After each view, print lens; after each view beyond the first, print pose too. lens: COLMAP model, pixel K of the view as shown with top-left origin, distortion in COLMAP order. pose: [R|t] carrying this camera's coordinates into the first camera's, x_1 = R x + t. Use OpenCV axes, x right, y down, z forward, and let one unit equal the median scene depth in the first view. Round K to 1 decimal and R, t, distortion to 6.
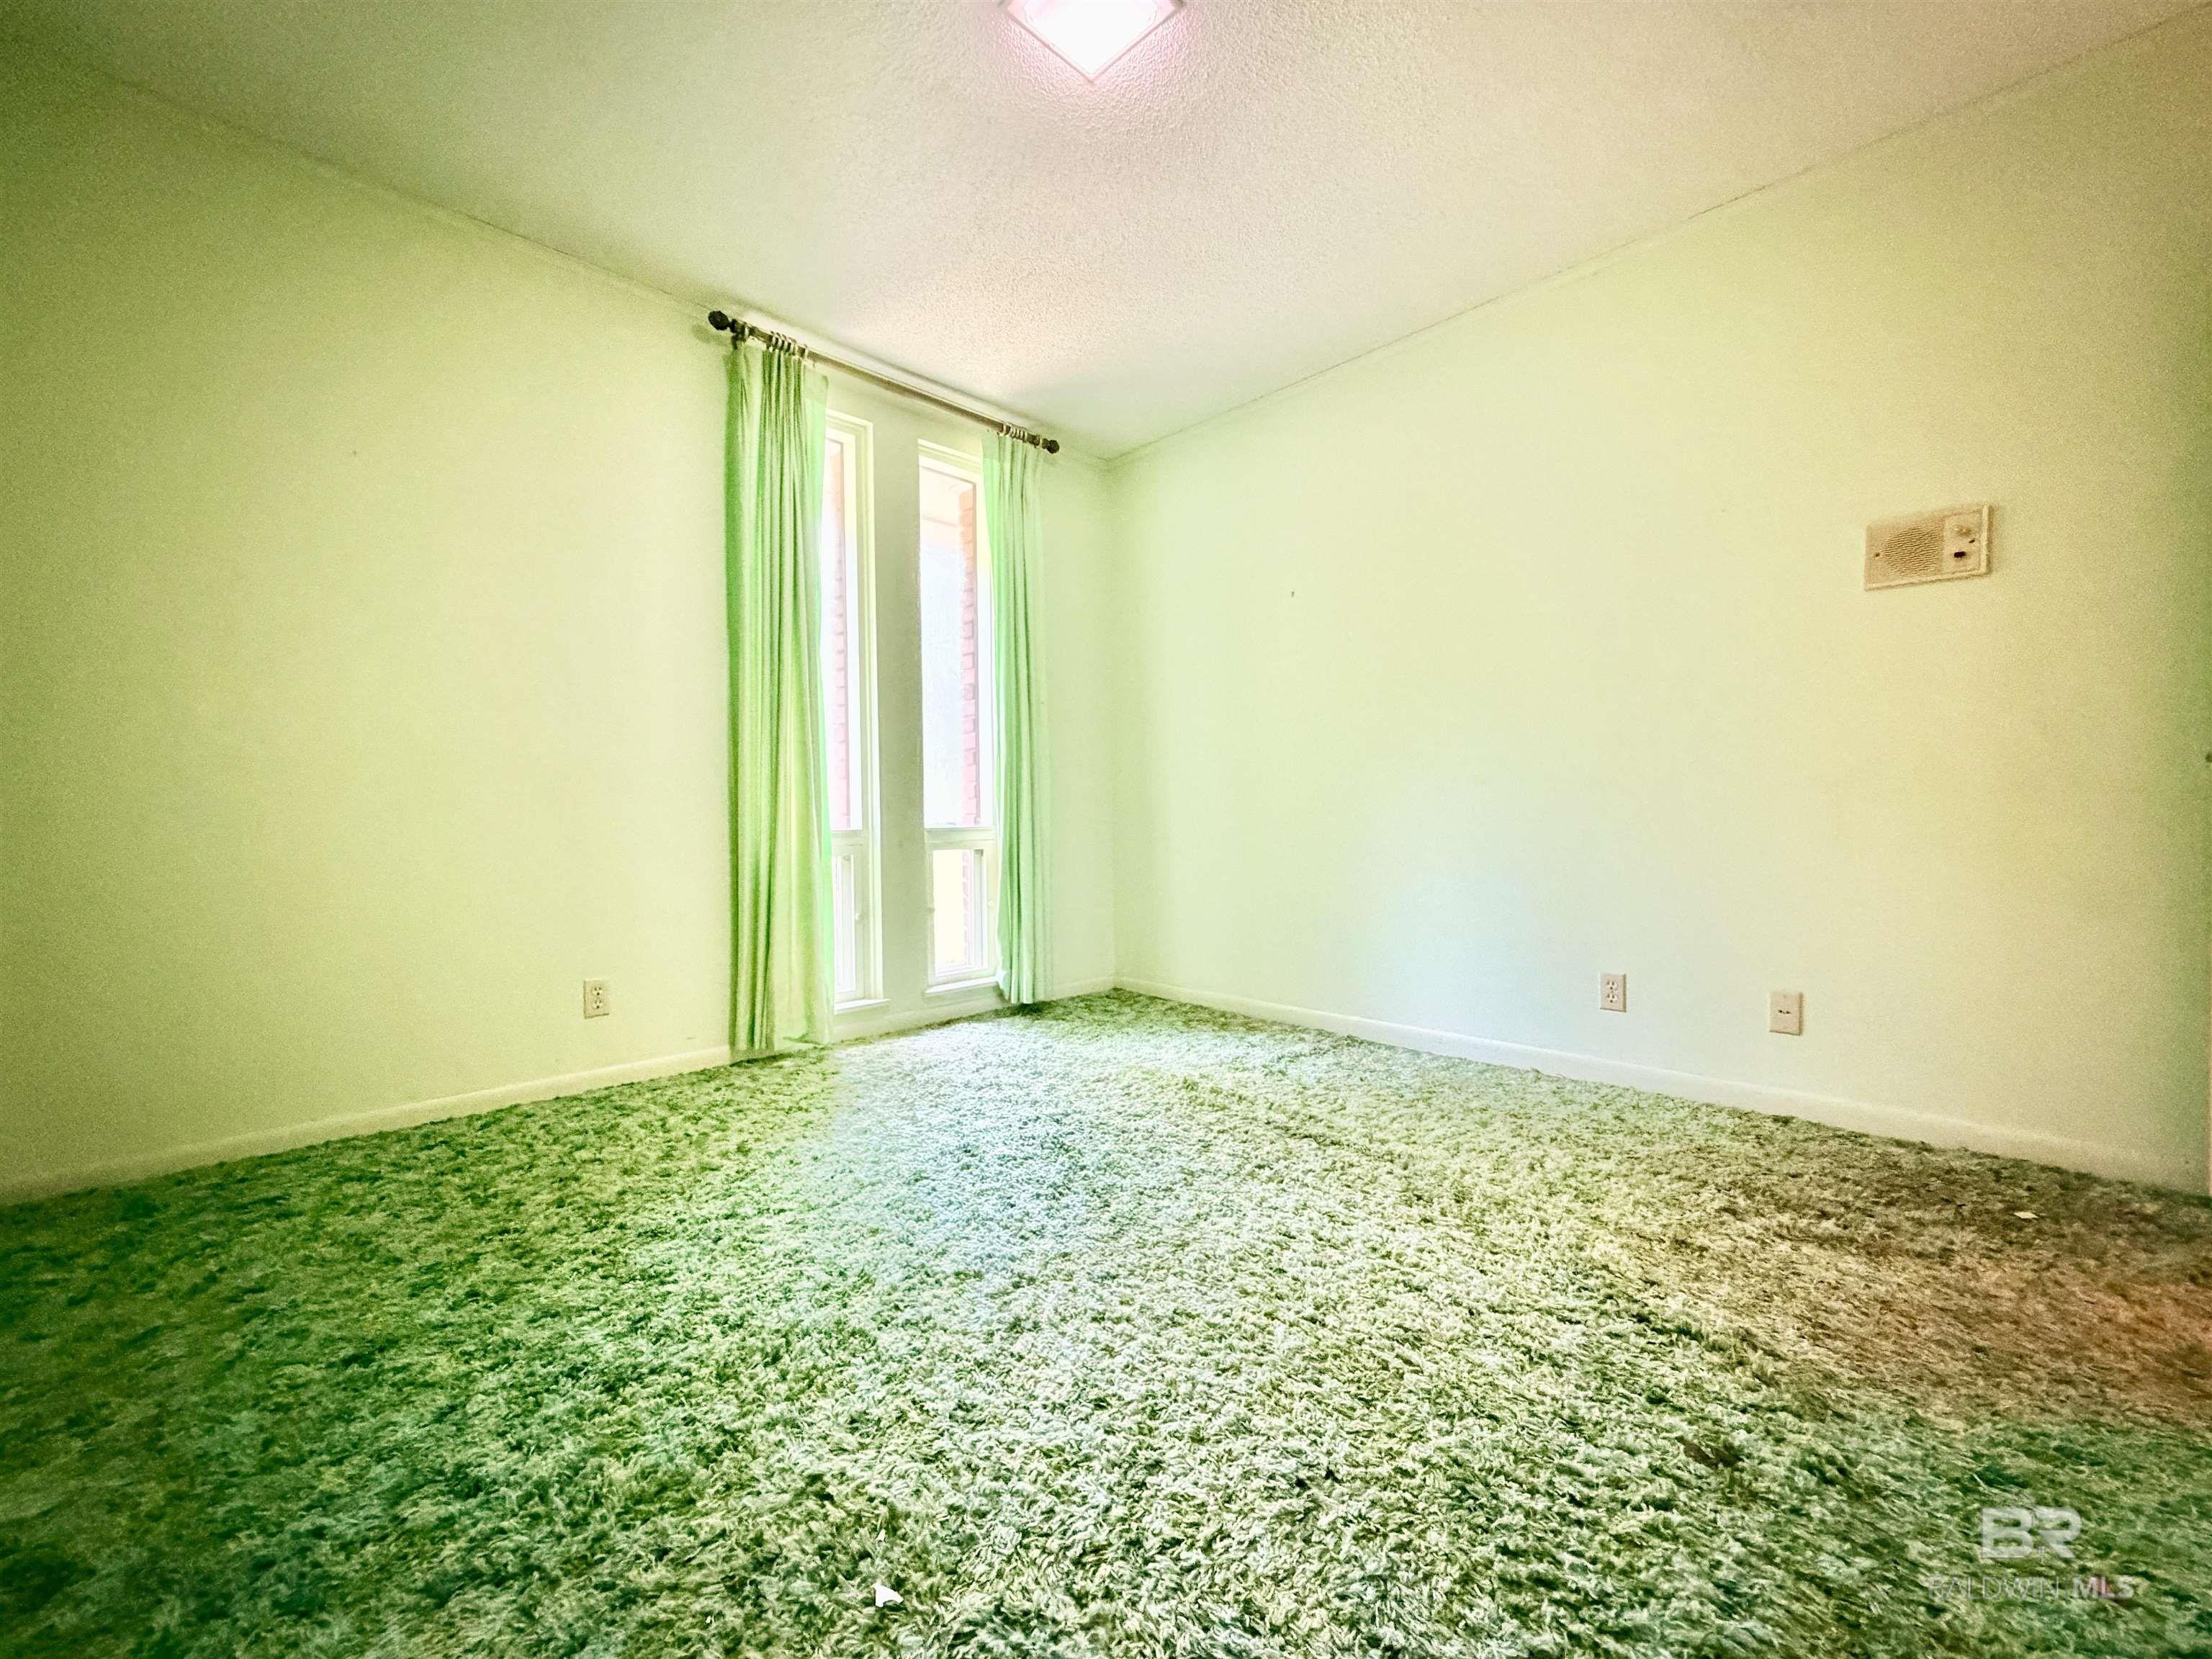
lens RADIAL K [[881.7, 0, 1096.9], [0, 881.7, 832.4], [0, 0, 1]] dist [-0.001529, -0.000454]
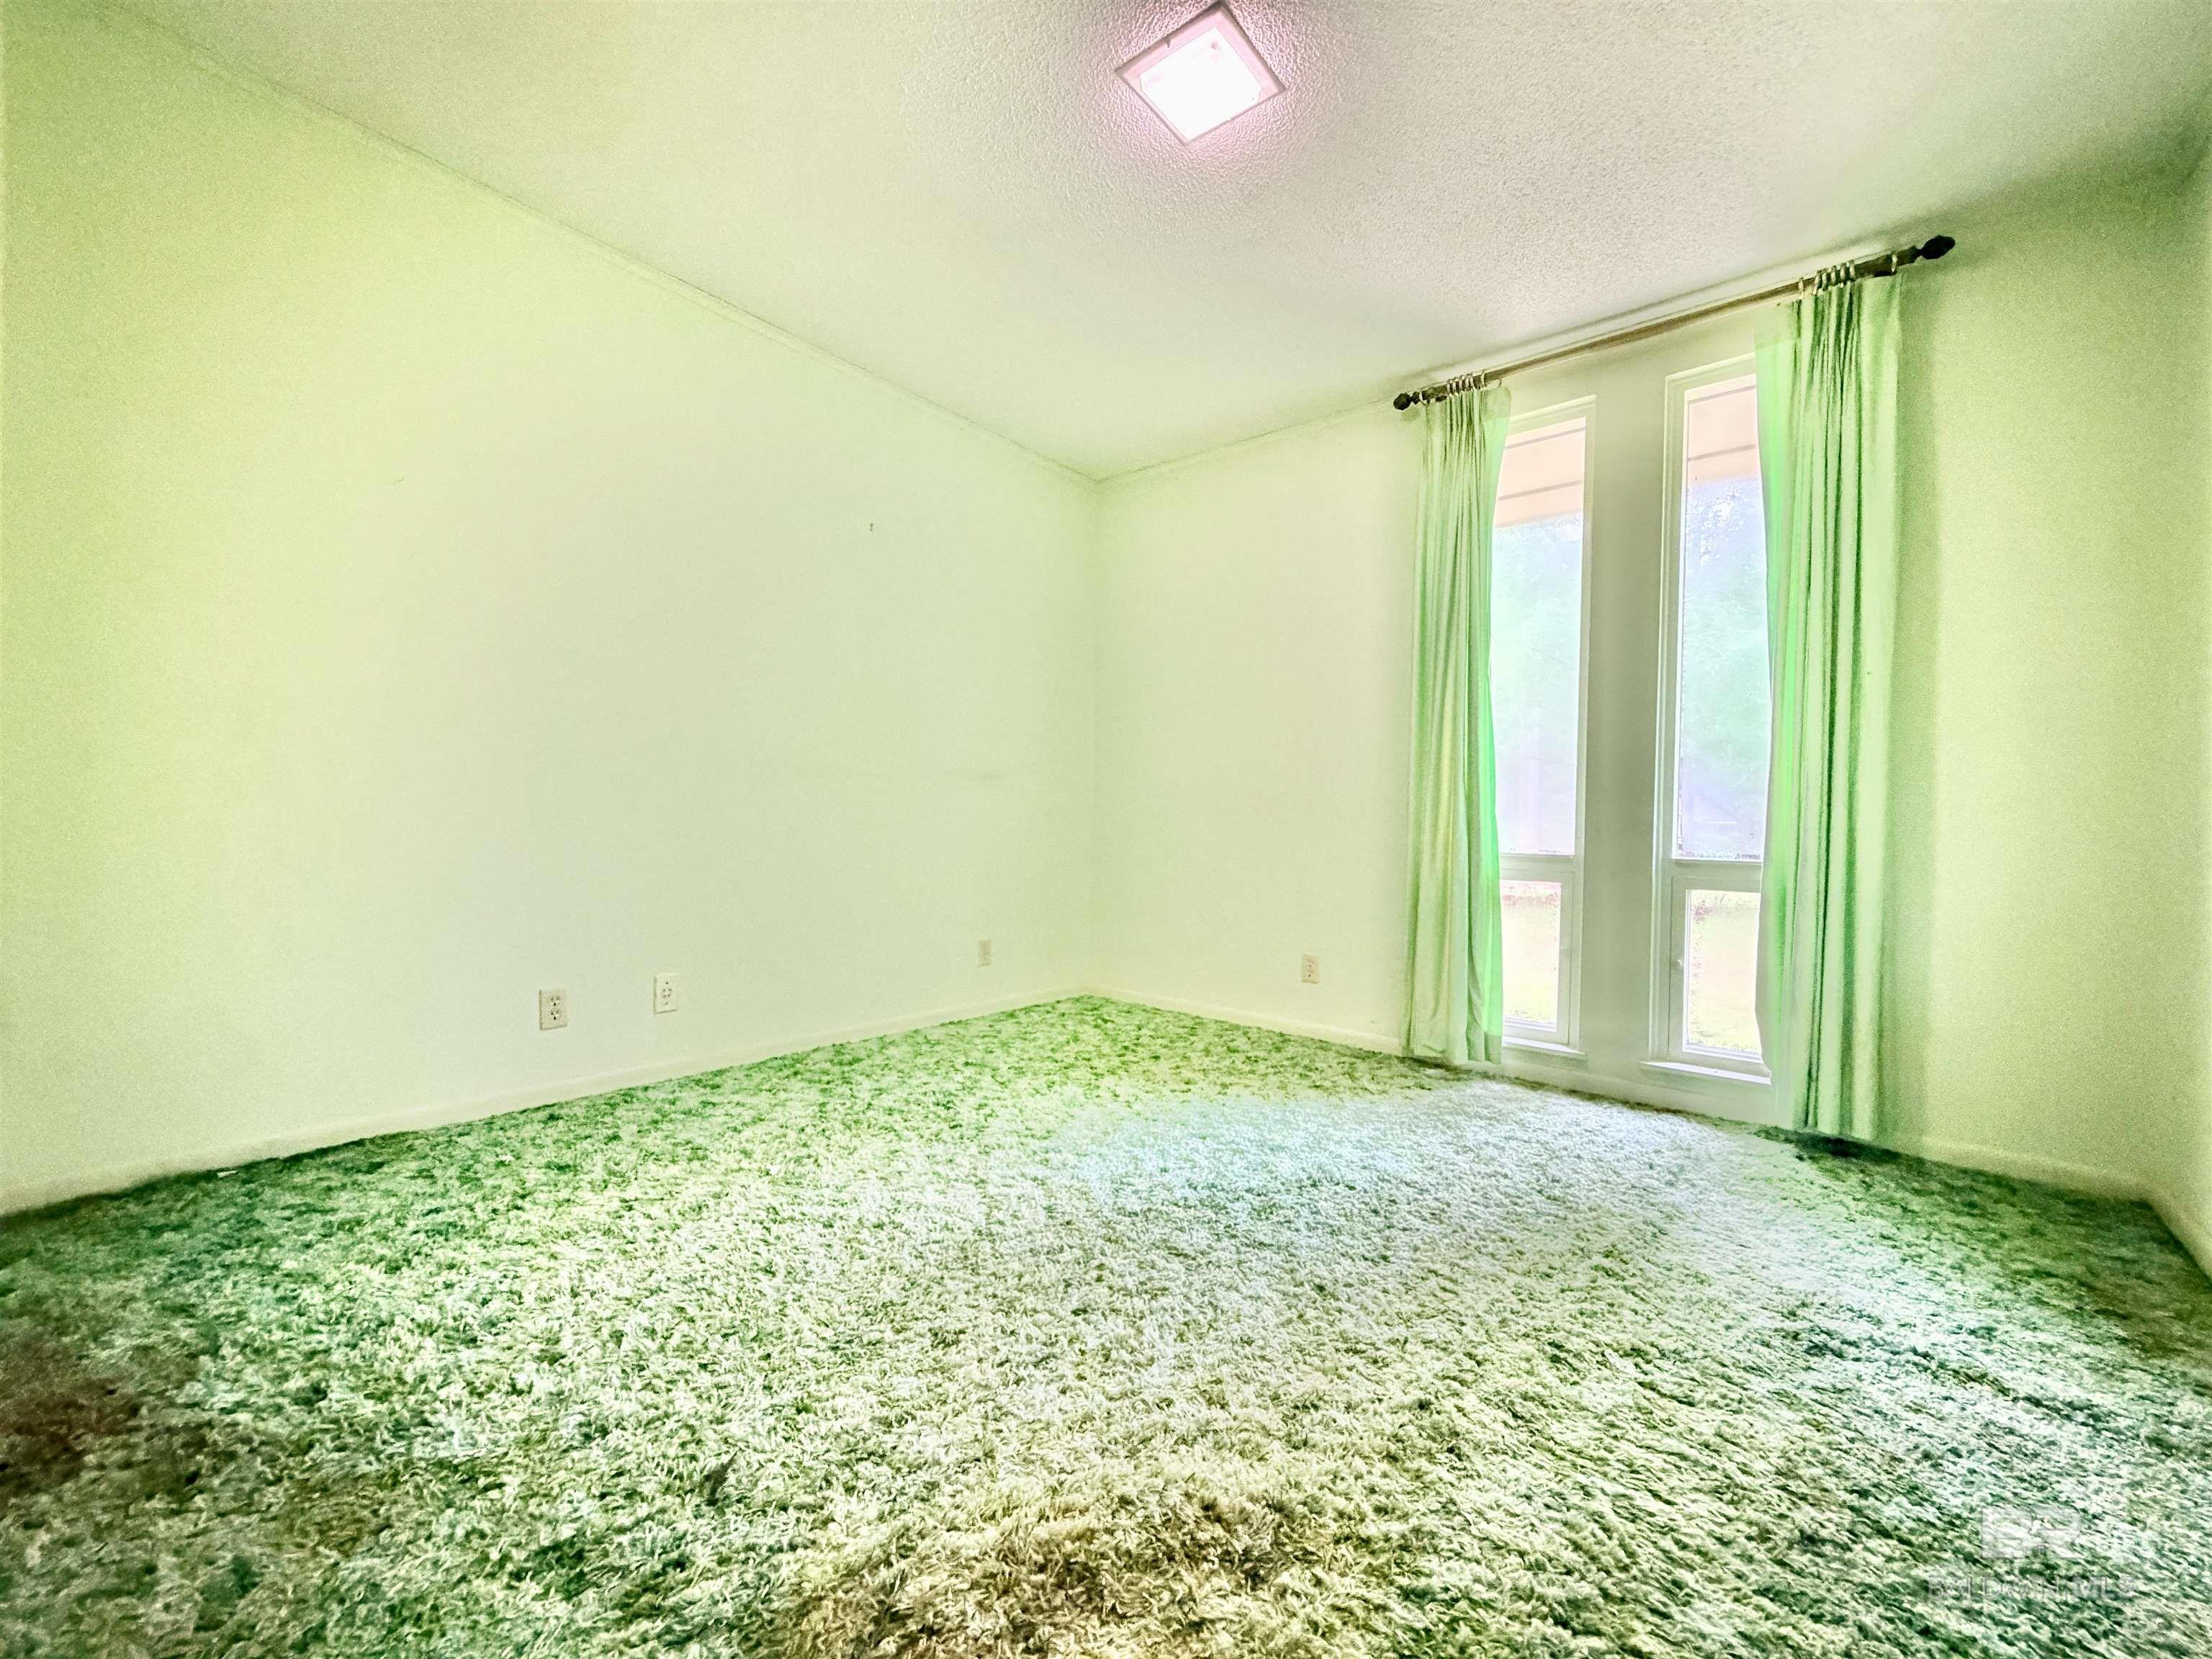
lens RADIAL K [[881.7, 0, 1096.9], [0, 881.7, 832.4], [0, 0, 1]] dist [-0.001529, -0.000454]
pose [[0.103575, 0.019702, -0.994427, 0.775802], [-0.049049, 0.998689, 0.014677, -0.021755], [0.993412, 0.047255, 0.104405, 0.583179]]
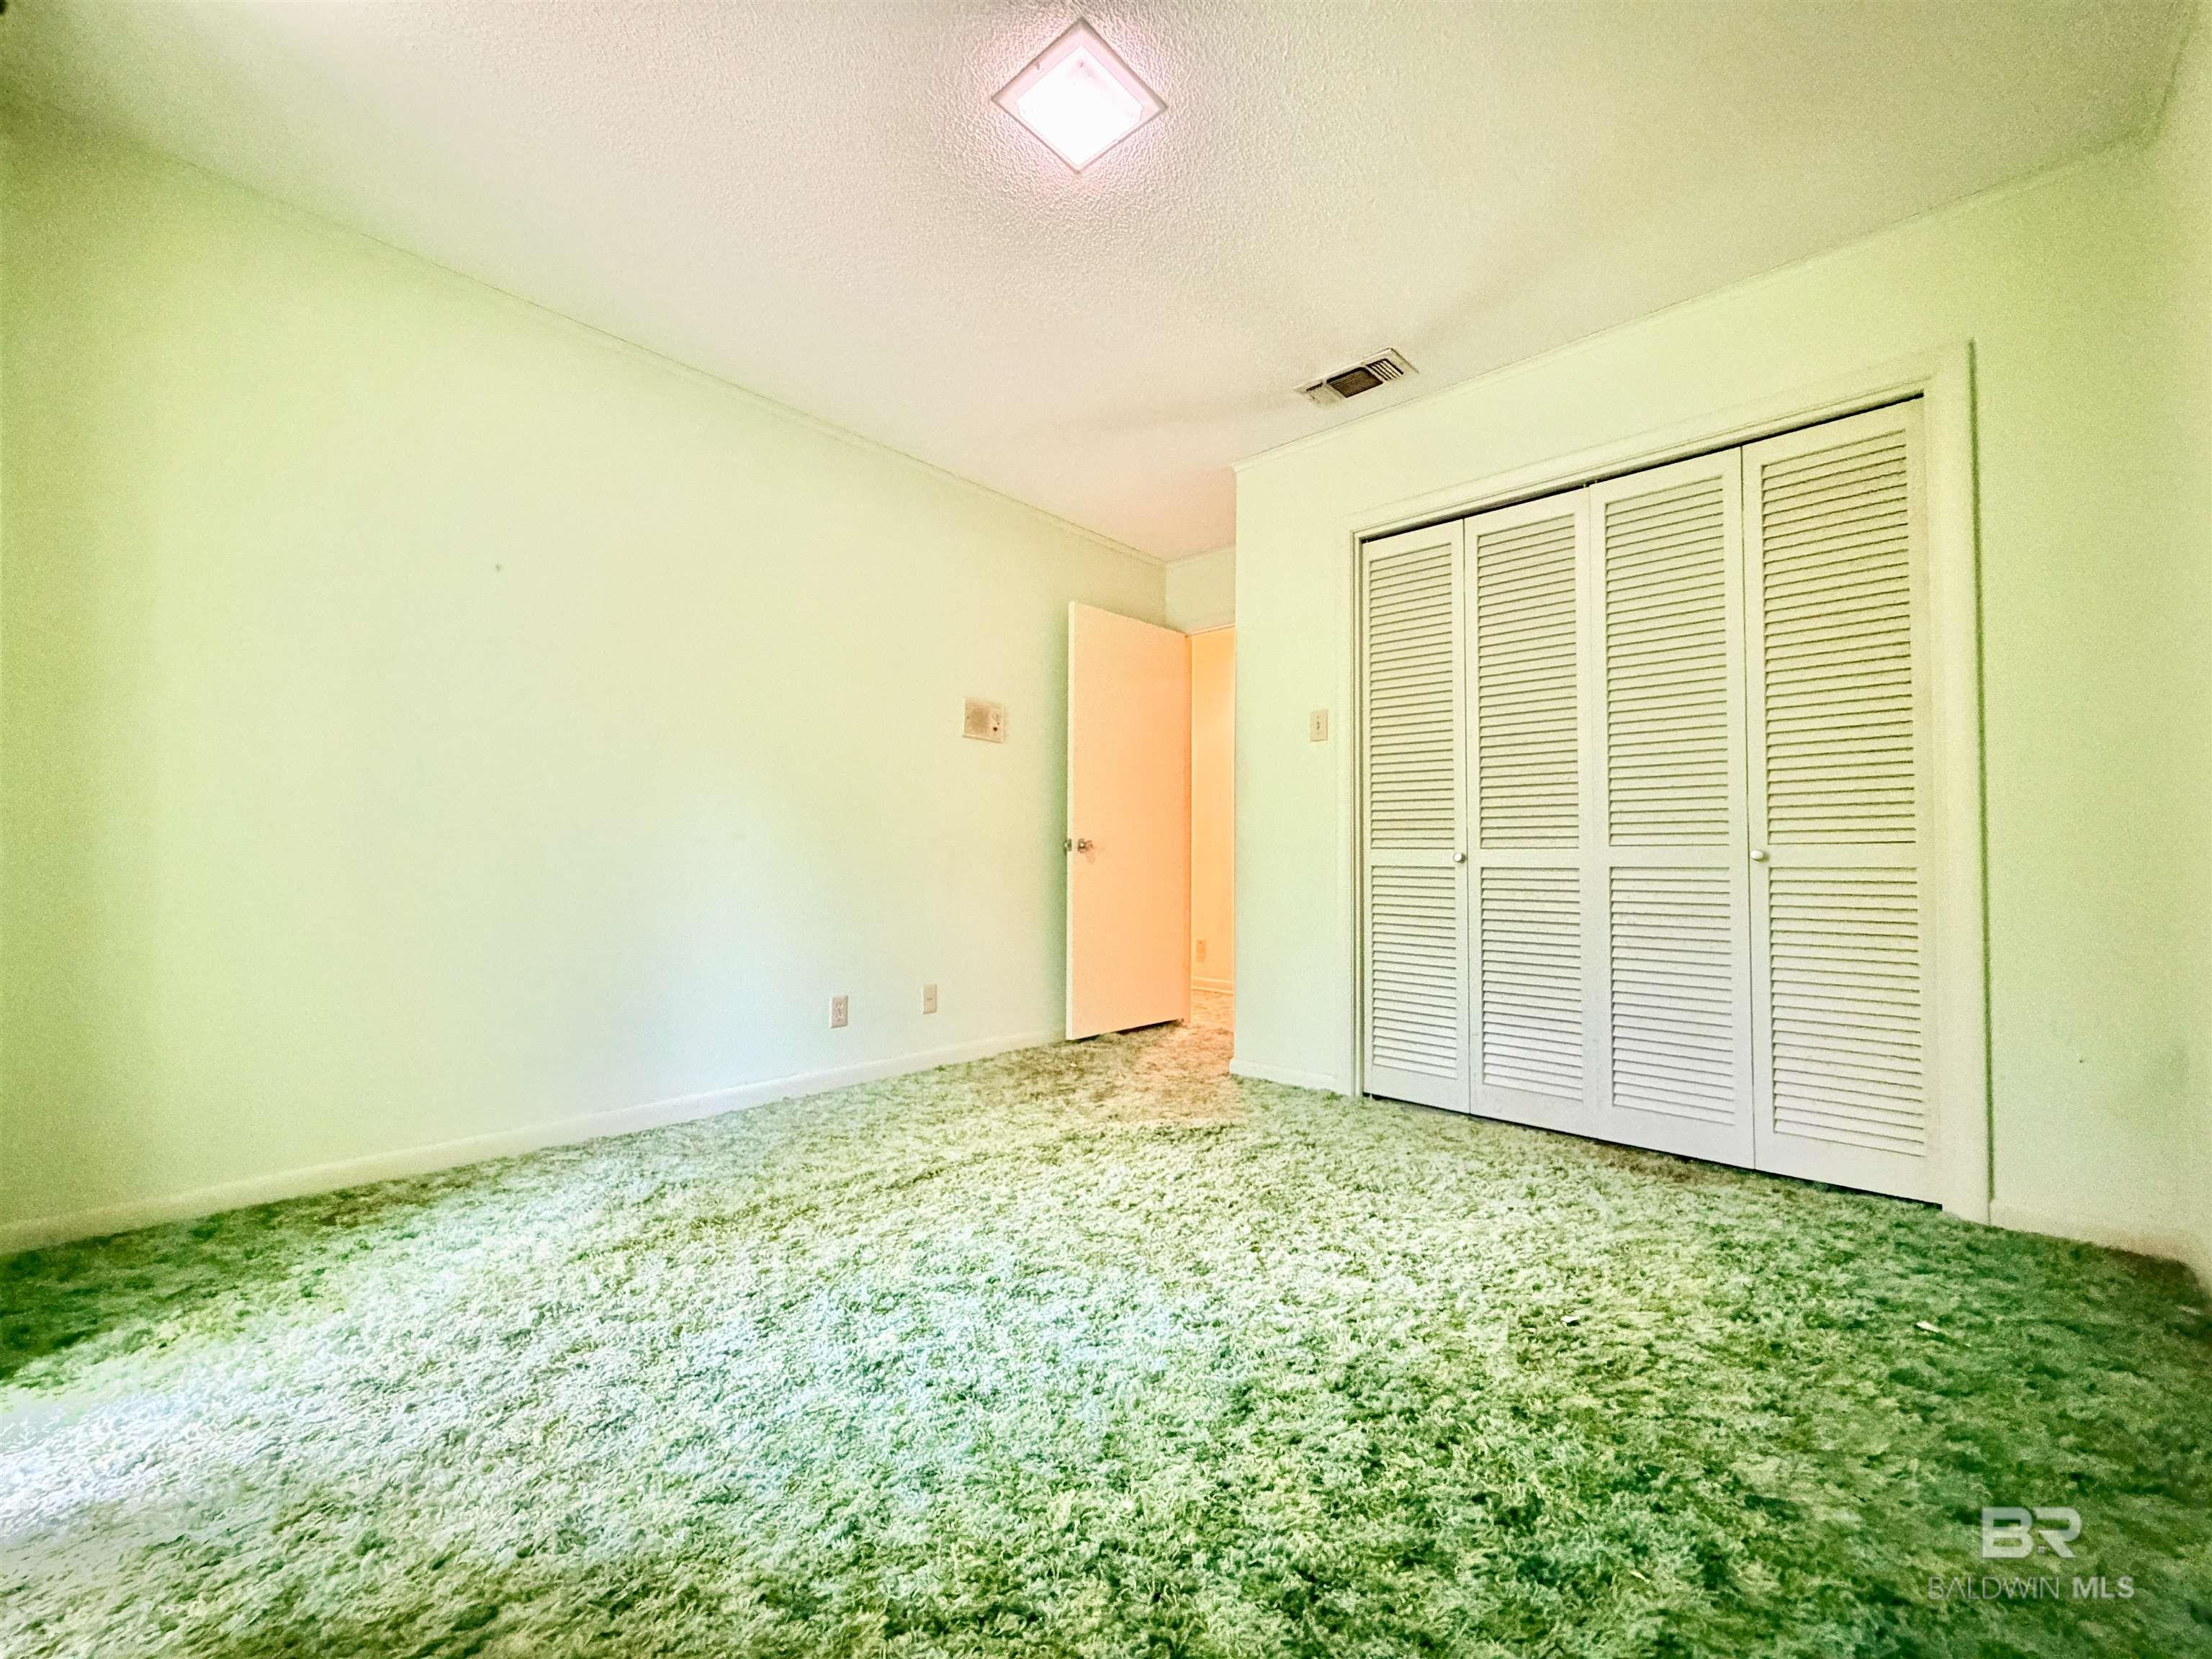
lens RADIAL K [[881.7, 0, 1096.9], [0, 881.7, 832.4], [0, 0, 1]] dist [-0.001529, -0.000454]
pose [[-0.048901, 0.045871, 0.997750, -0.742900], [0.017764, 0.998827, -0.045050, -0.010092], [-0.998646, 0.015521, -0.049659, 0.756109]]
